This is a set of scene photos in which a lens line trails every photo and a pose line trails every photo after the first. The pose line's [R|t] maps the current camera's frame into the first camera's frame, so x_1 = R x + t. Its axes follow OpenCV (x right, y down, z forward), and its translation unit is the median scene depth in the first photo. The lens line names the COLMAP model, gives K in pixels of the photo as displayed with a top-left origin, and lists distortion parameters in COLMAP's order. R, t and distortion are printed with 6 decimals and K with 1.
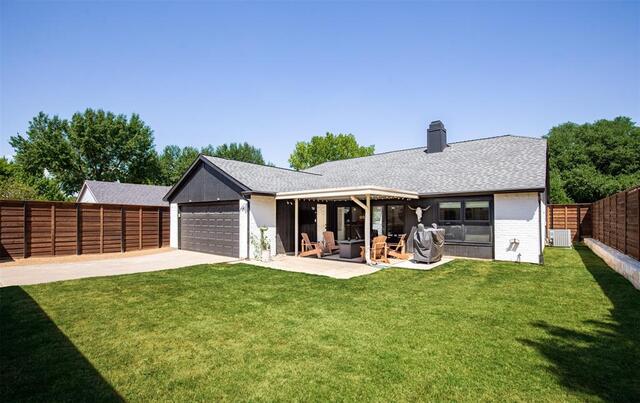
lens RADIAL K [[300.8, 0, 318.9], [0, 300.8, 216.3], [0, 0, 1]] dist [-0.000327, -0.000042]
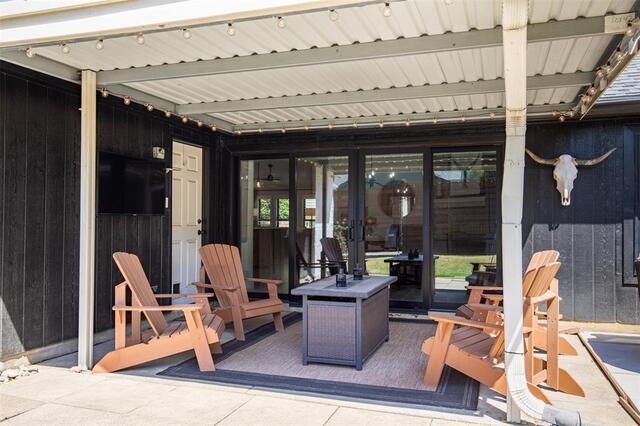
lens RADIAL K [[522.2, 0, 320.0], [0, 522.2, 213.0], [0, 0, 1]] dist [0.006523, 0.003048]
pose [[0.932850, 0.011822, 0.360071, -0.059040], [-0.004867, 0.999784, -0.020216, 0.037517], [-0.360232, 0.017106, 0.932706, 0.657293]]
